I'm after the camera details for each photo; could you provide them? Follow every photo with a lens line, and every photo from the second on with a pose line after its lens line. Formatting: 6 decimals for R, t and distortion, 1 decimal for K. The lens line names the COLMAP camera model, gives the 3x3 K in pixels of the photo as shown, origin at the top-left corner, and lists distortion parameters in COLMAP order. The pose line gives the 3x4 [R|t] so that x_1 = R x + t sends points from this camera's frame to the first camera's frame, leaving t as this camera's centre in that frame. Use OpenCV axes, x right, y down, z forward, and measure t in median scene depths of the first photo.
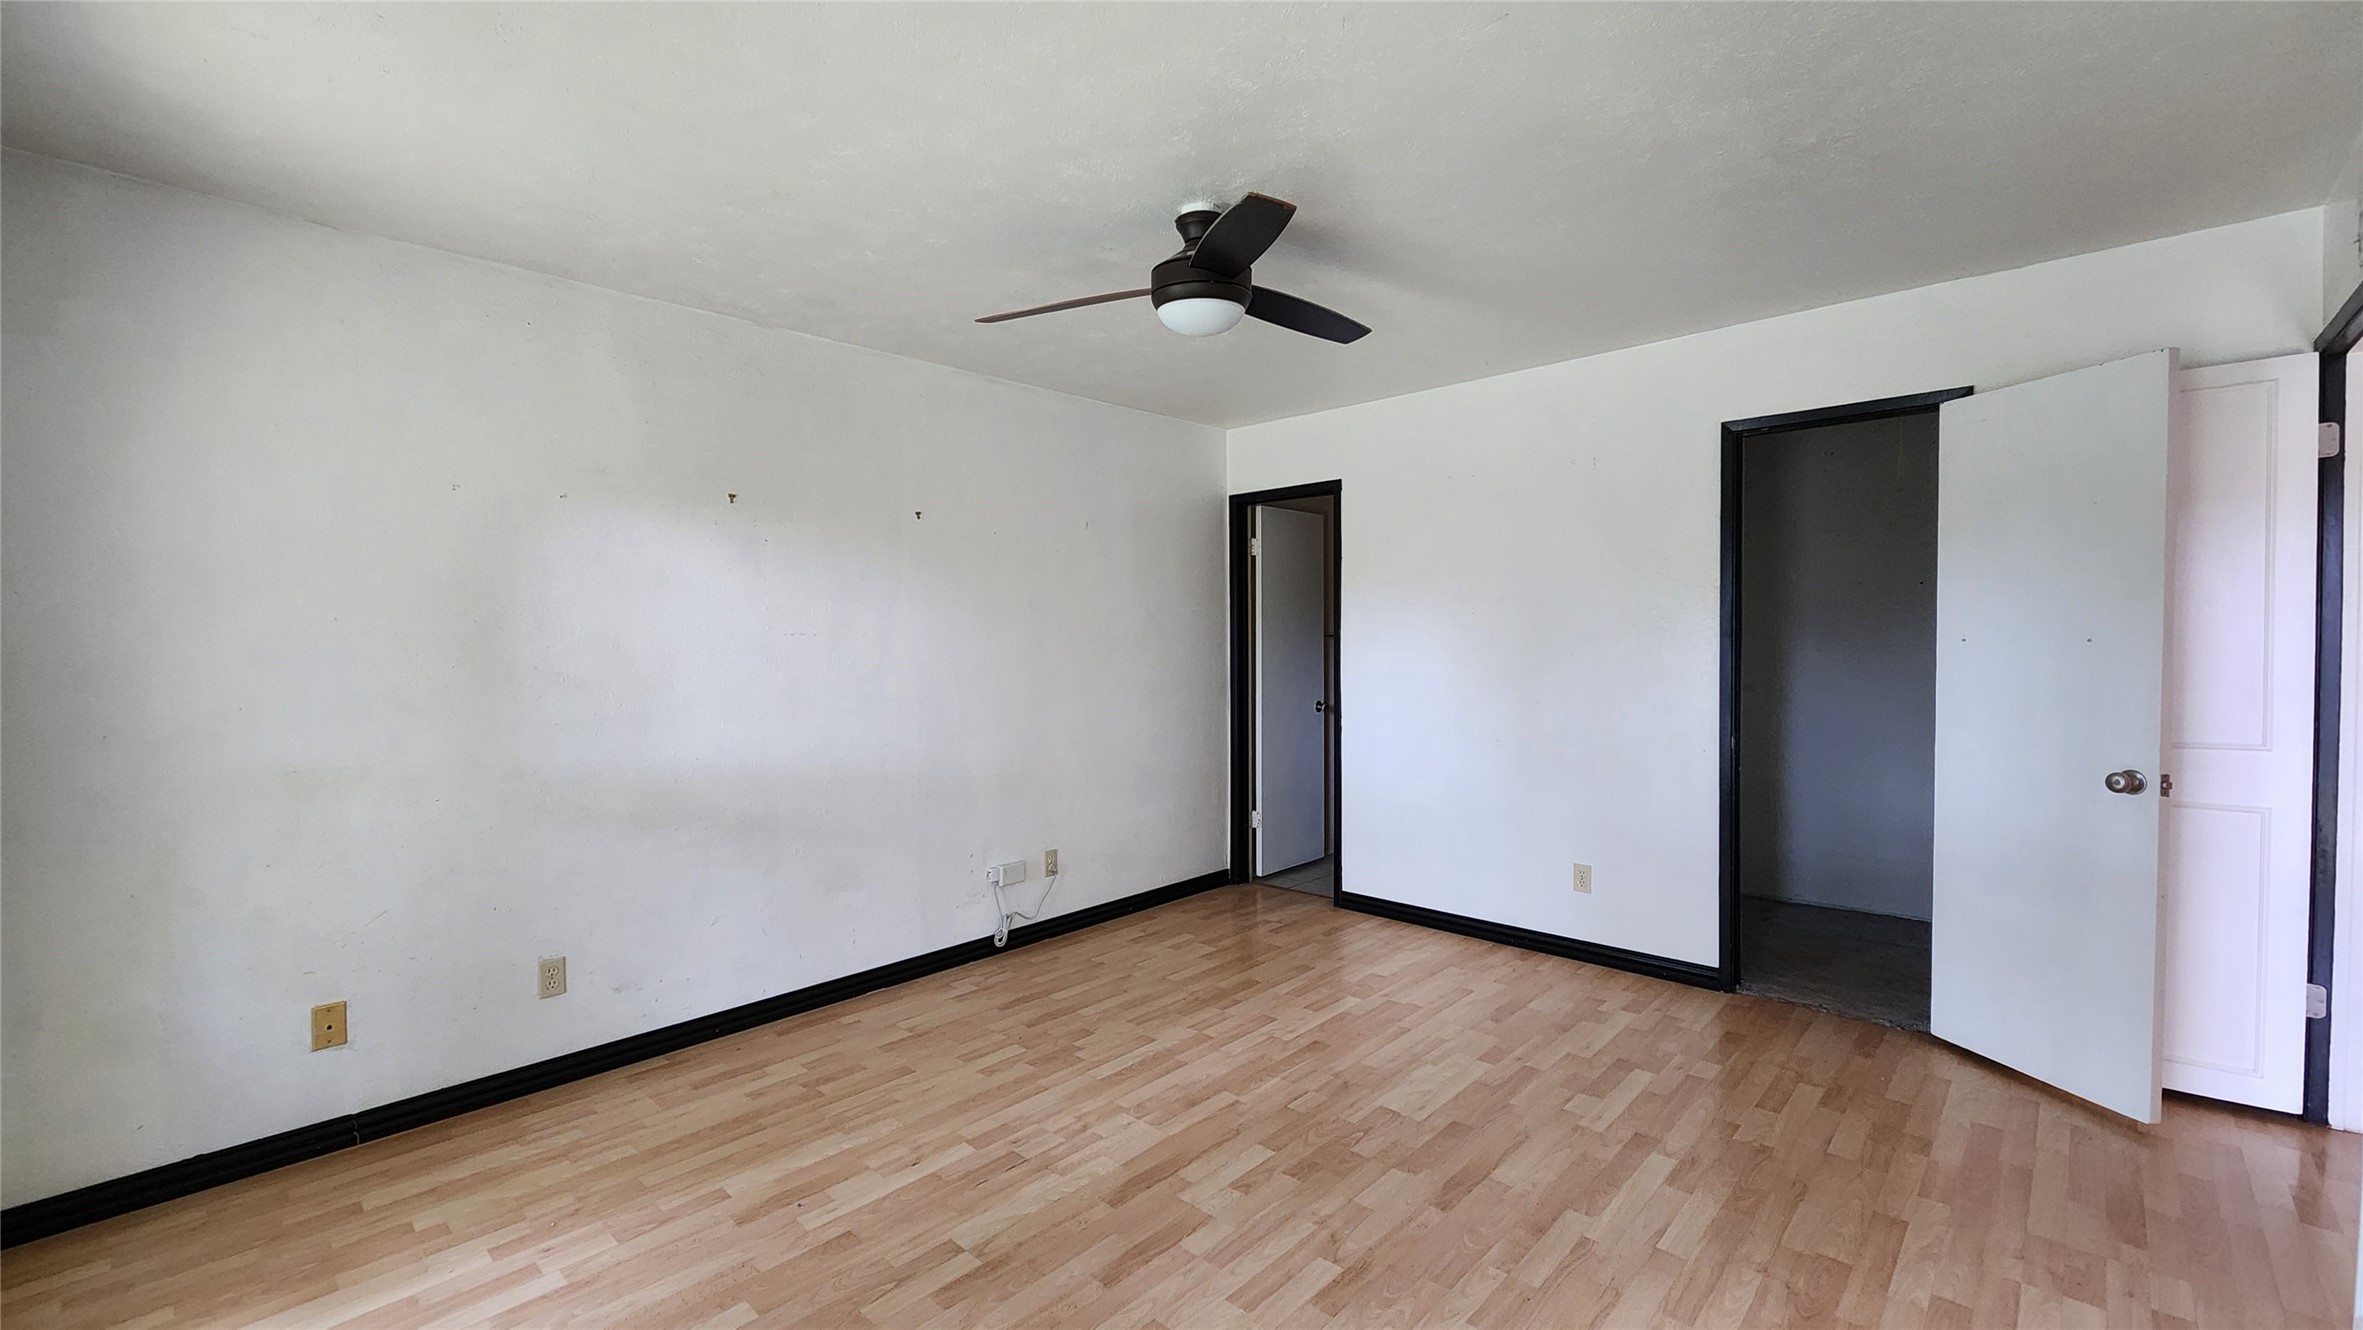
lens RADIAL K [[966.7, 0, 1157.8], [0, 966.7, 663.3], [0, 0, 1]] dist [0.008840, -0.005081]
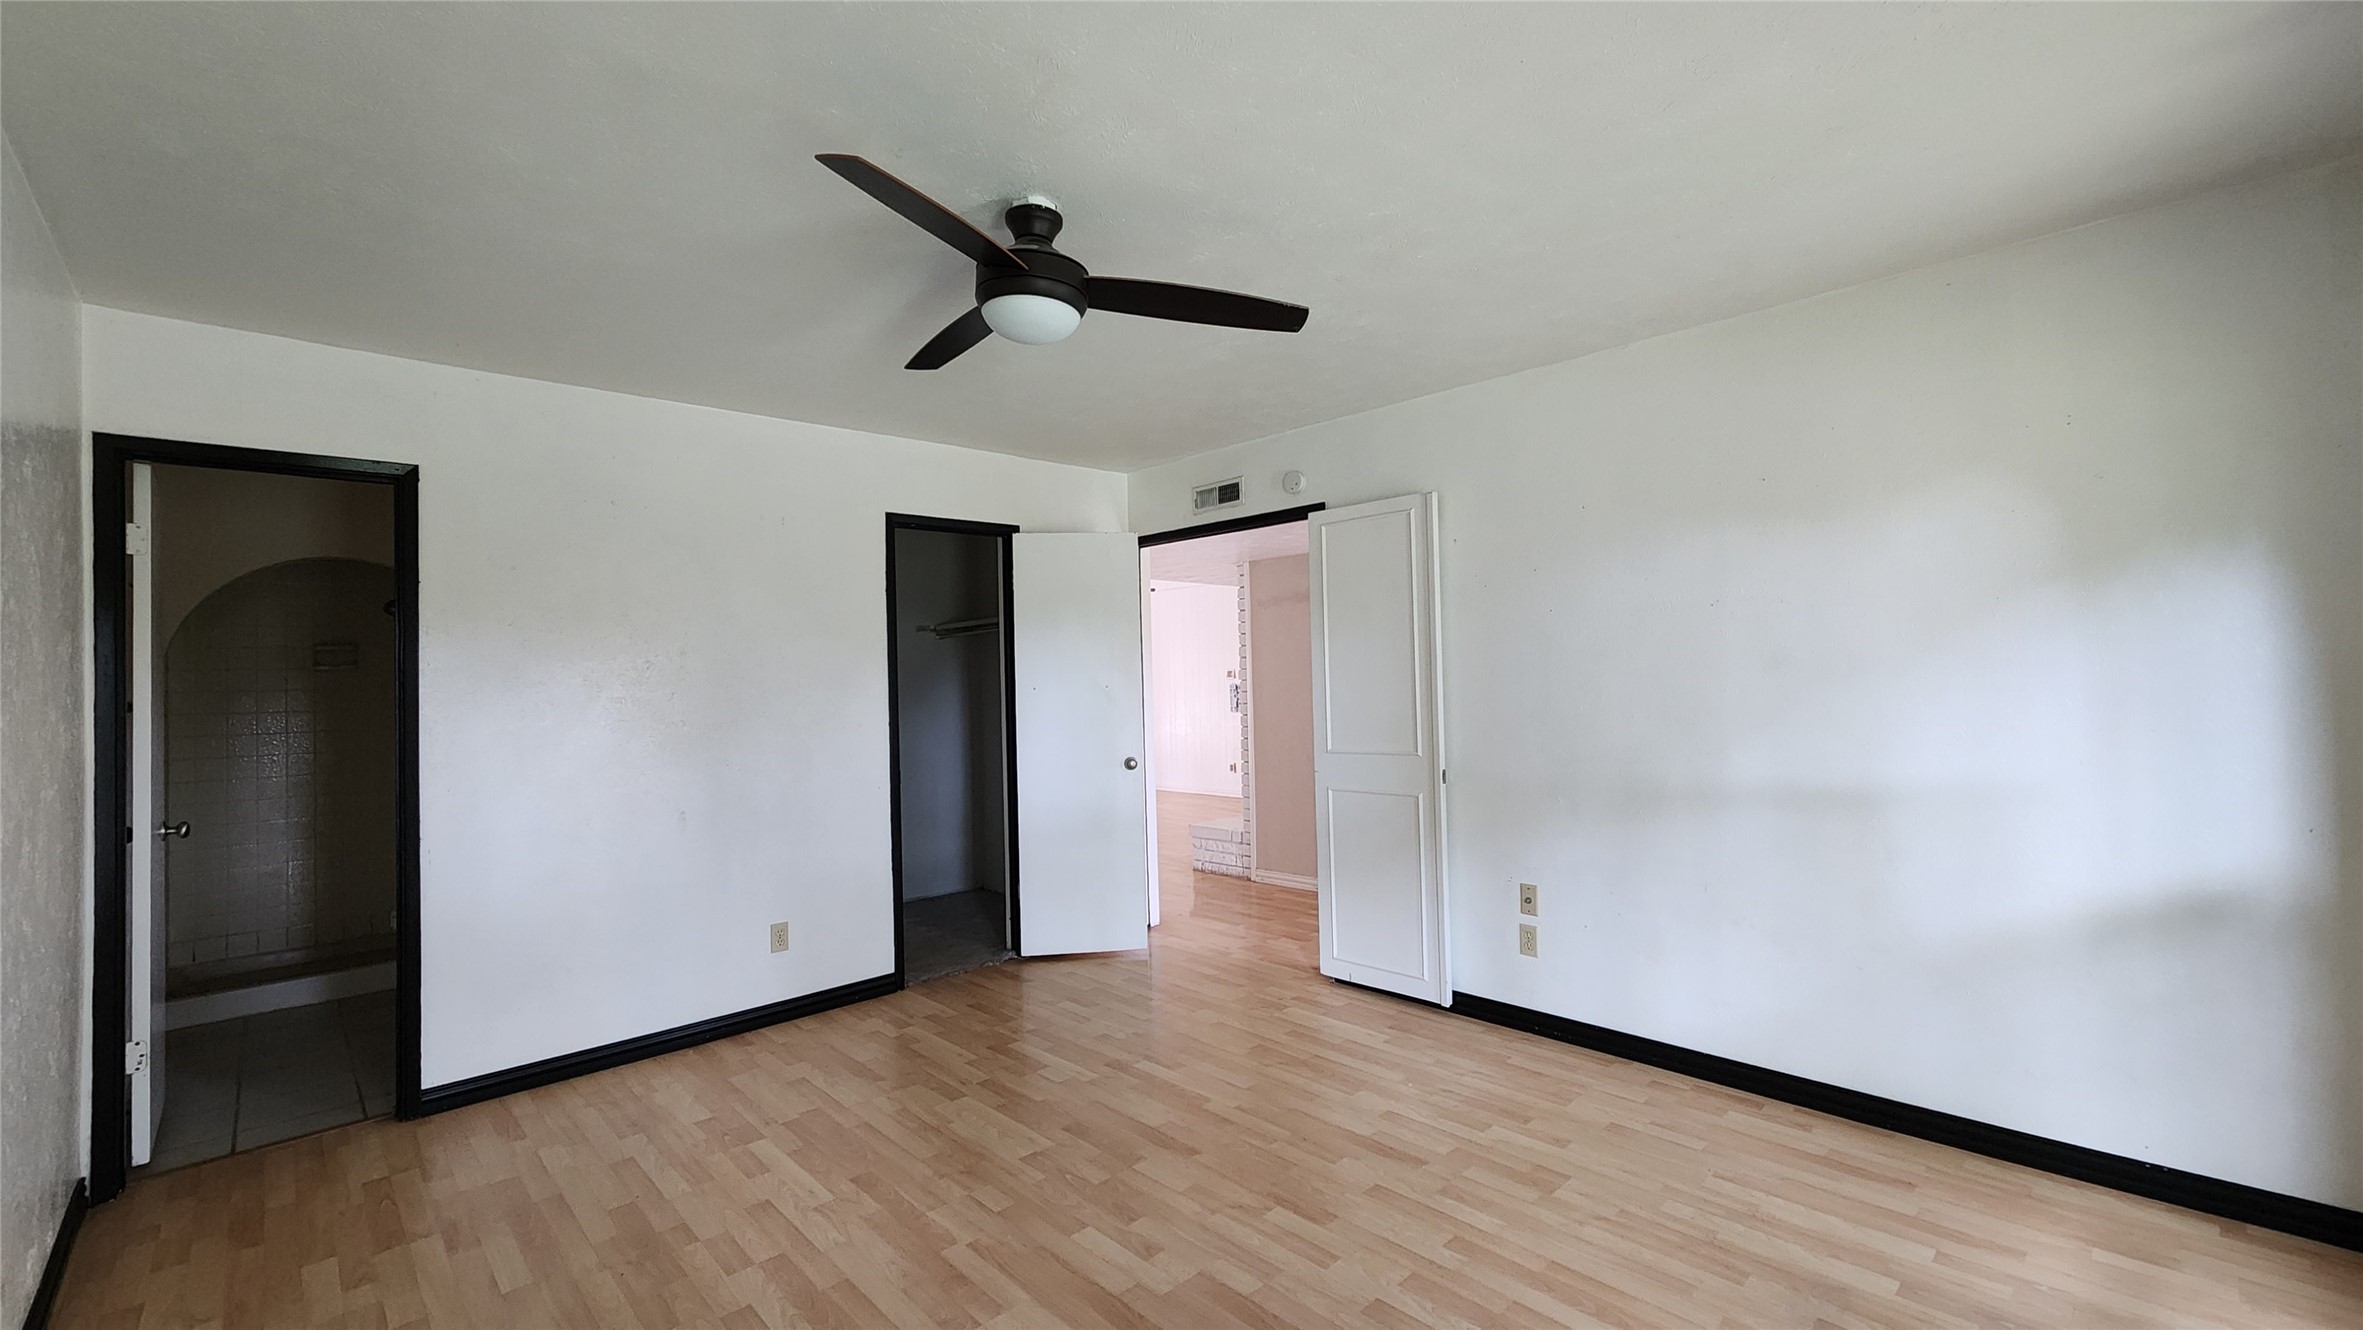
lens RADIAL K [[966.7, 0, 1157.8], [0, 966.7, 663.3], [0, 0, 1]] dist [0.008840, -0.005081]
pose [[0.053995, 0.026429, 0.998191, -0.647801], [0.055993, 0.997997, -0.029453, -0.007261], [-0.996970, 0.057482, 0.052407, 0.666364]]
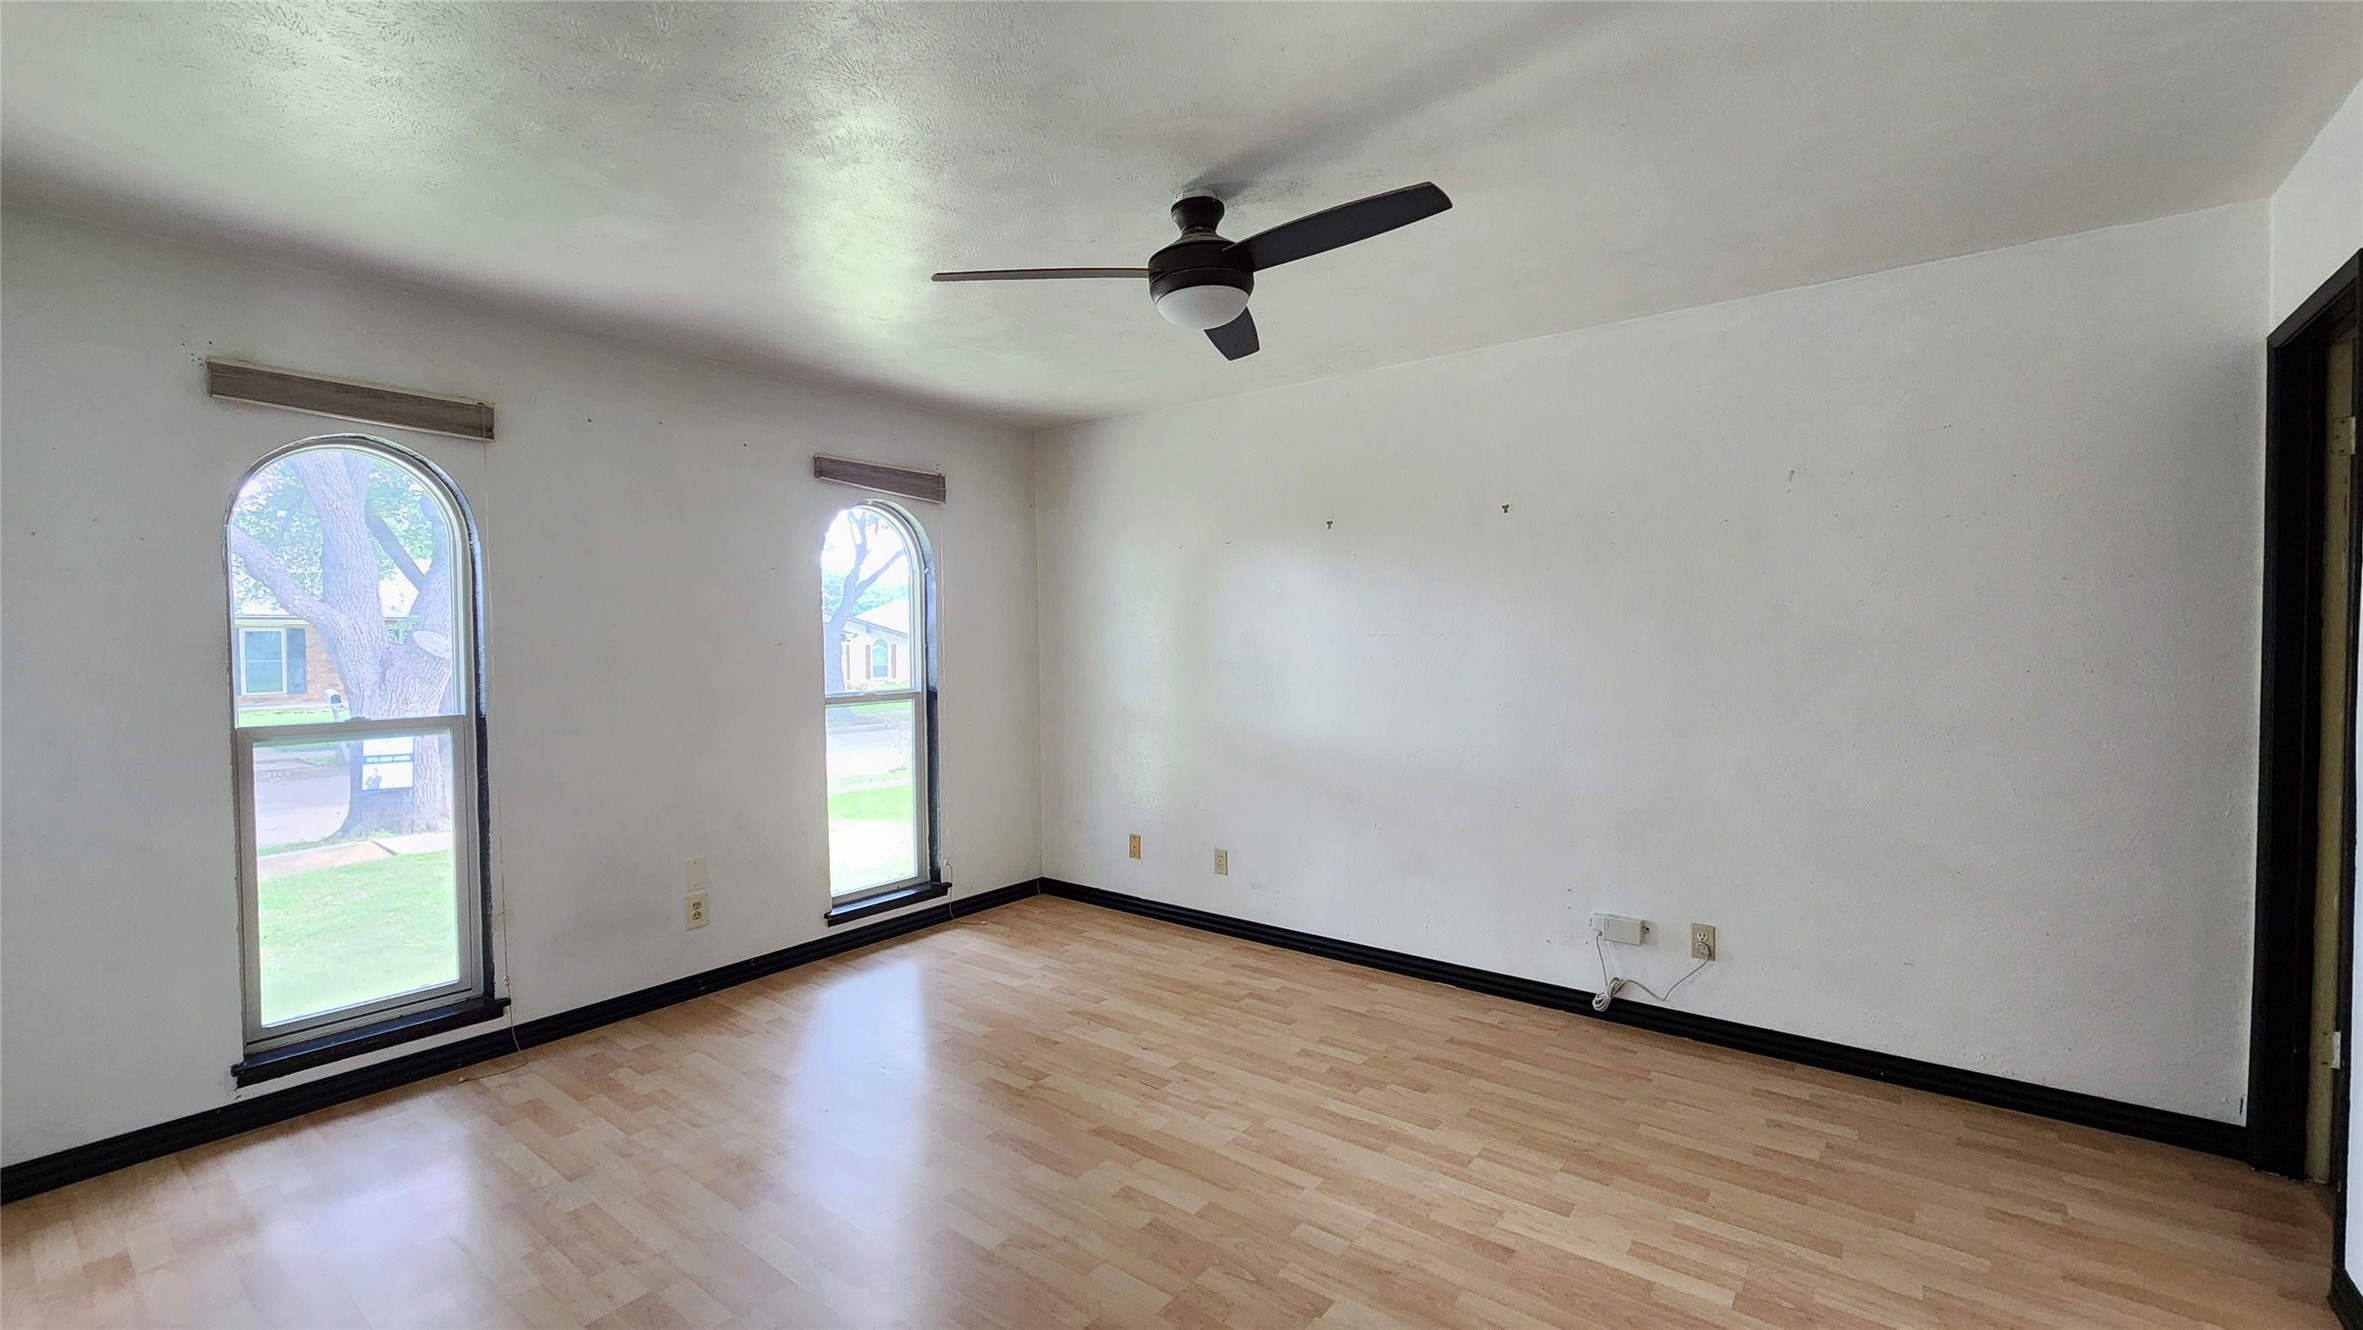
lens RADIAL K [[966.7, 0, 1157.8], [0, 966.7, 663.3], [0, 0, 1]] dist [0.008840, -0.005081]
pose [[0.100919, 0.032699, -0.994357, 0.780302], [-0.024540, 0.999237, 0.030369, -0.026349], [0.994592, 0.021337, 0.101644, 0.674876]]
